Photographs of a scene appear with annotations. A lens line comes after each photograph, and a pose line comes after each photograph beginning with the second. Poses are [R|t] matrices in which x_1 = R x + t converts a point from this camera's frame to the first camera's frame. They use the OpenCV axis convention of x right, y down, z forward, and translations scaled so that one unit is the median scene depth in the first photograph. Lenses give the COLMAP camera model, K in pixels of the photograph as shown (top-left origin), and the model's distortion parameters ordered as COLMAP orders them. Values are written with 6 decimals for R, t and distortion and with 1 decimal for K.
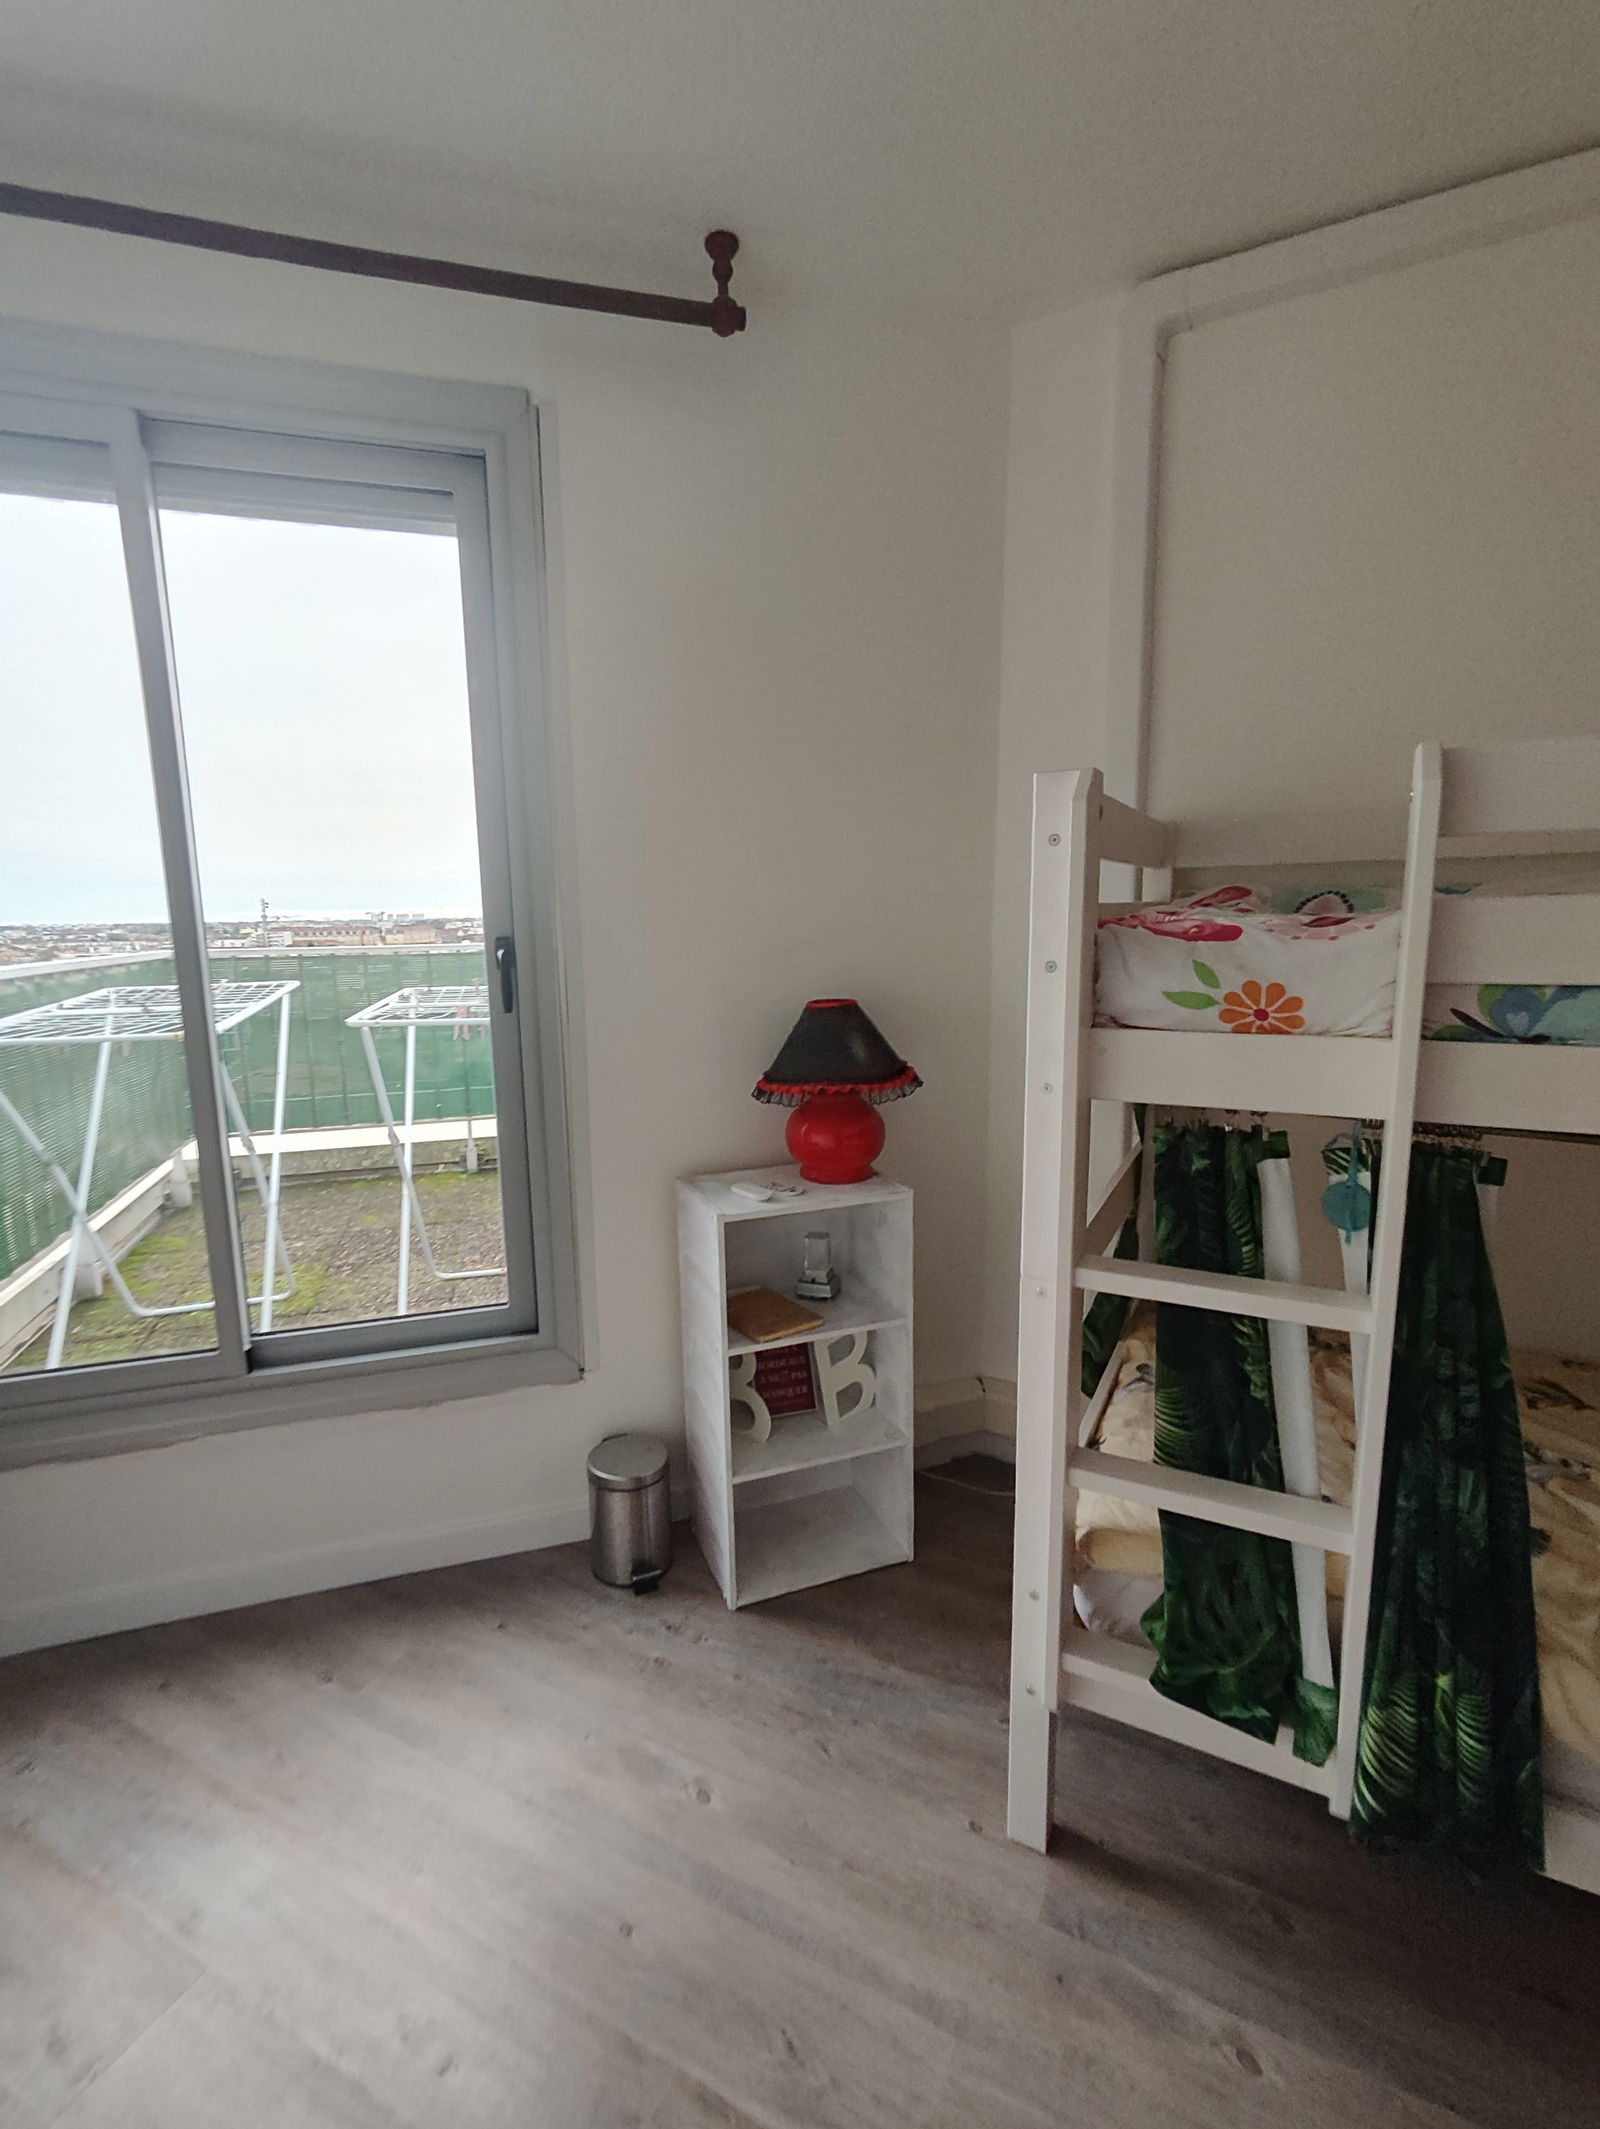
lens RADIAL K [[942.9, 0, 797.2], [0, 942.9, 1016.5], [0, 0, 1]] dist [0.024368, 0.000680]
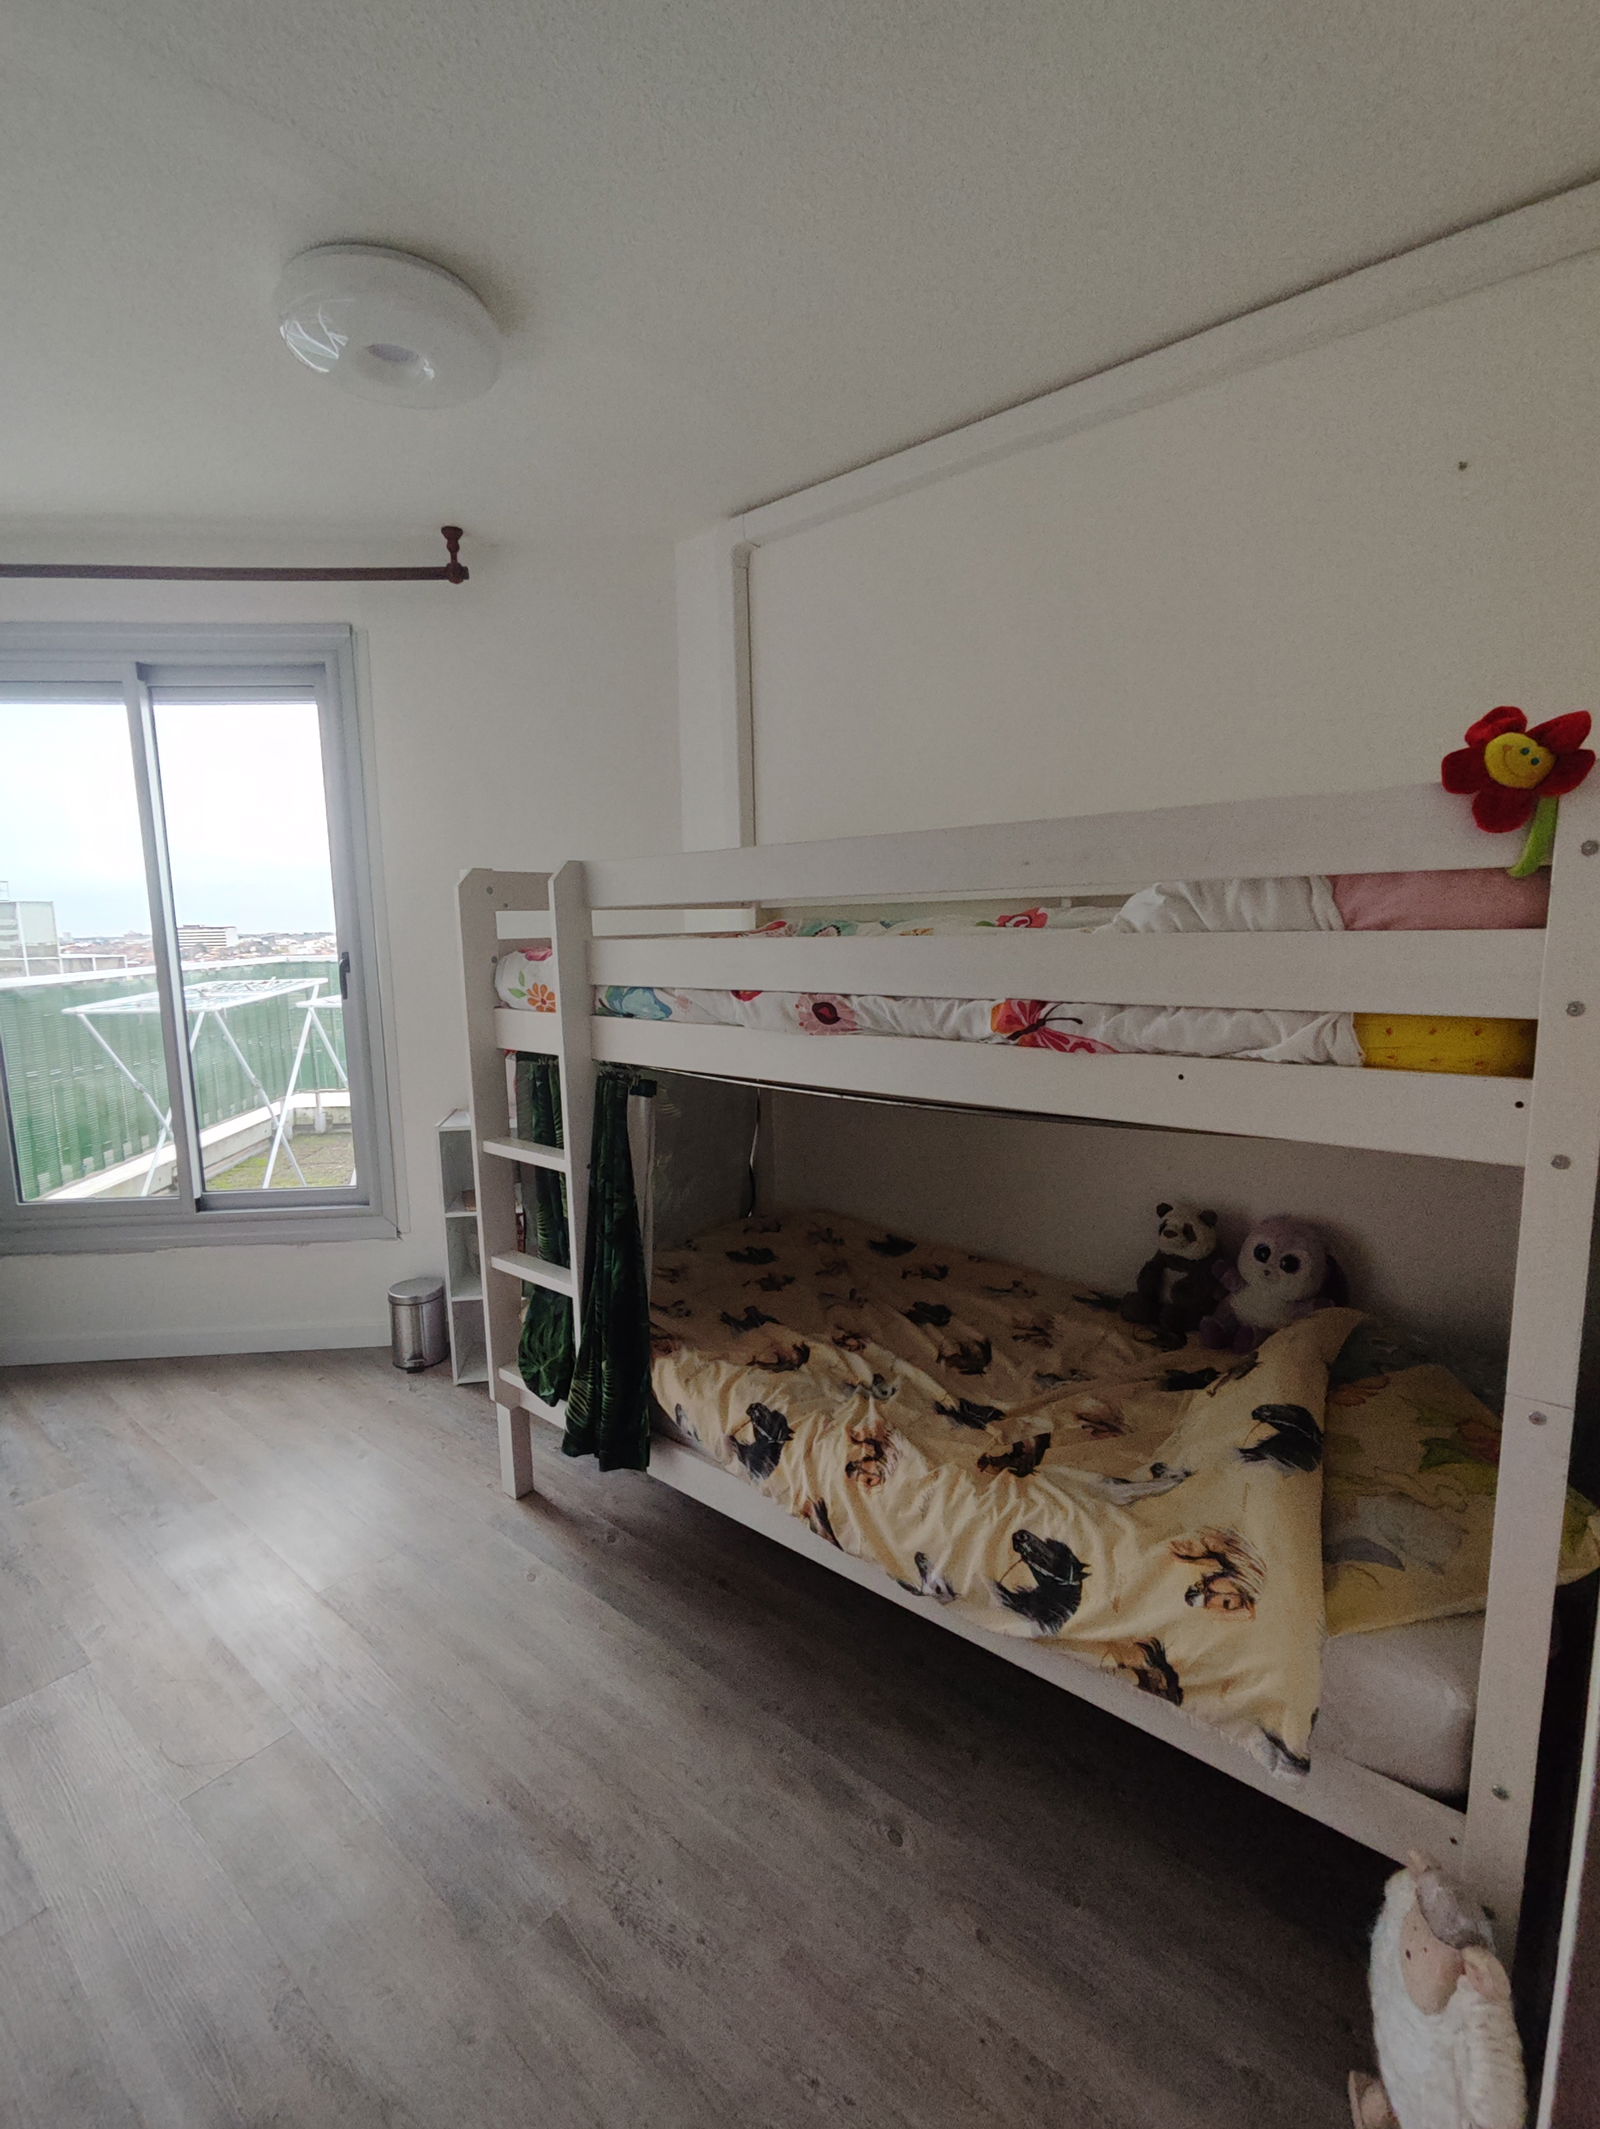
lens RADIAL K [[942.9, 0, 797.2], [0, 942.9, 1016.5], [0, 0, 1]] dist [0.024368, 0.000680]
pose [[0.975259, 0.032304, -0.218690, 0.875129], [-0.036710, 0.999196, -0.016117, 0.025347], [0.217994, 0.023747, 0.975661, -0.436342]]
